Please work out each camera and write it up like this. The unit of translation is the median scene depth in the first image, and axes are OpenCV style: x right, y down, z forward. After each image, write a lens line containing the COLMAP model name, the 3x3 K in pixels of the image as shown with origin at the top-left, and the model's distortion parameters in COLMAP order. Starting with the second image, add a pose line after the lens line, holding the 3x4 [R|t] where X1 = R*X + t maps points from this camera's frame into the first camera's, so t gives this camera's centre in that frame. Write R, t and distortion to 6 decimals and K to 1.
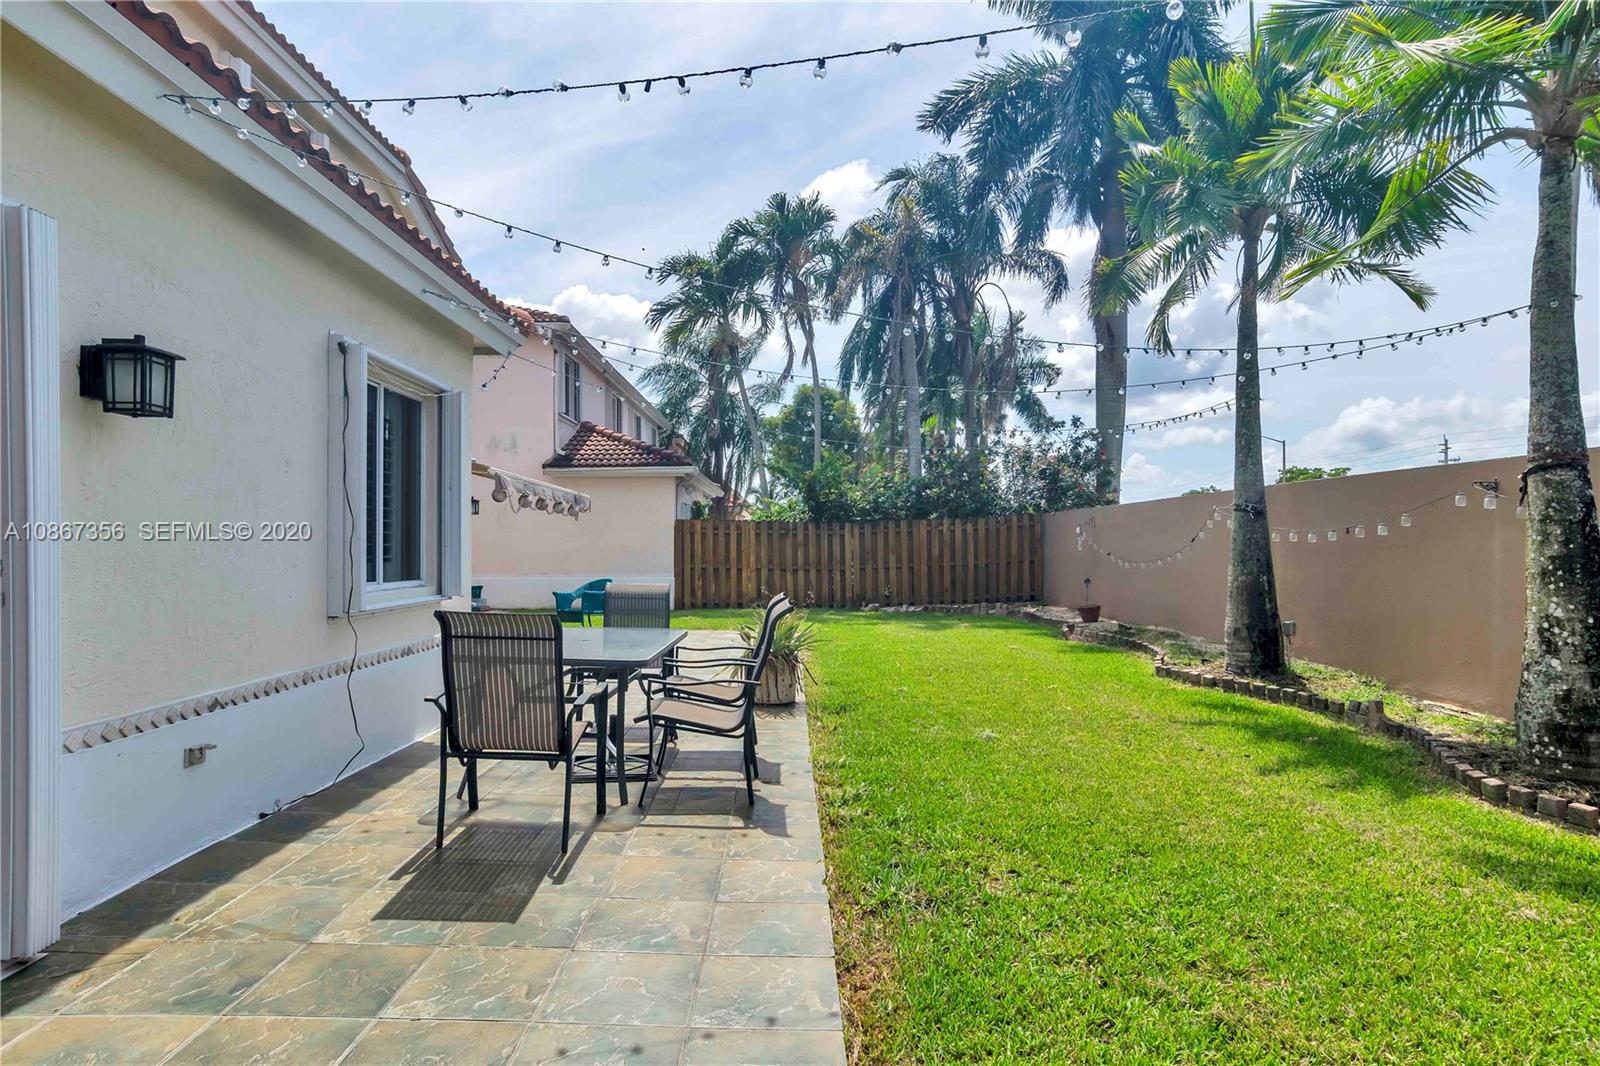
lens RADIAL K [[873.8, 0, 800.4], [0, 873.8, 540.7], [0, 0, 1]] dist [-0.045262, 0.030281]
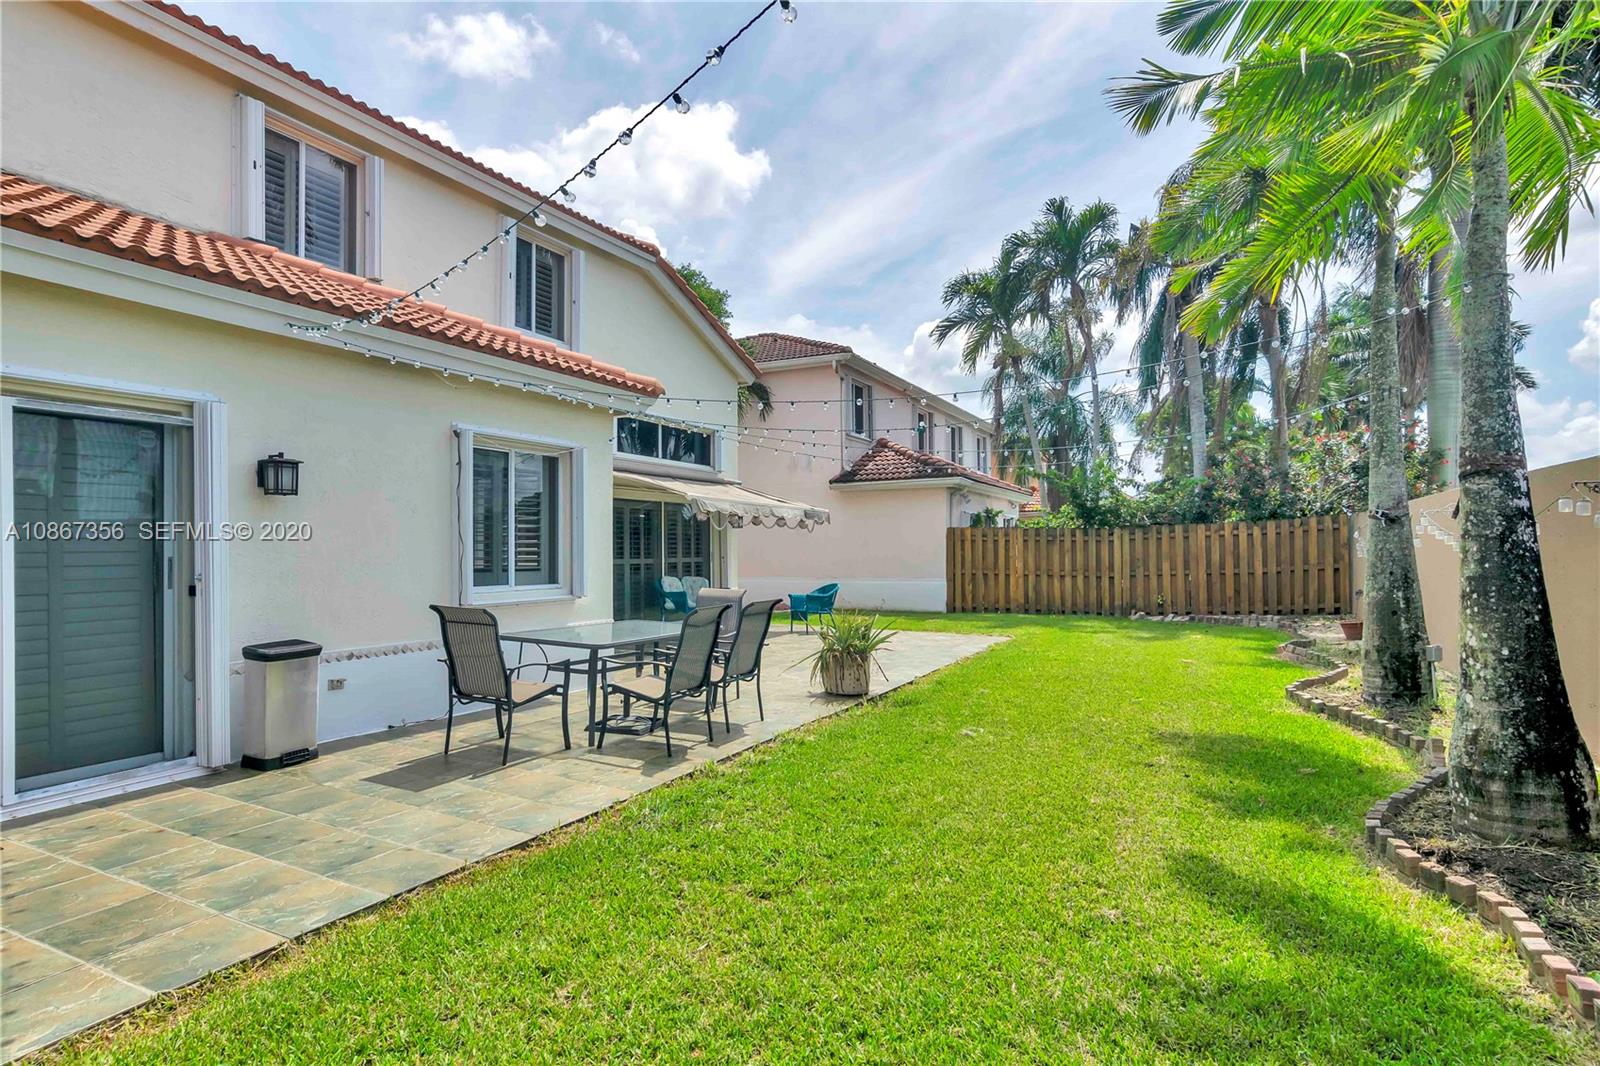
lens RADIAL K [[873.8, 0, 801.0], [0, 873.8, 538.2], [0, 0, 1]] dist [-0.045262, 0.030281]
pose [[0.889197, -0.009151, -0.457433, 0.188071], [0.006882, 0.999954, -0.006627, -0.005622], [0.457473, 0.002744, 0.889220, -0.025427]]
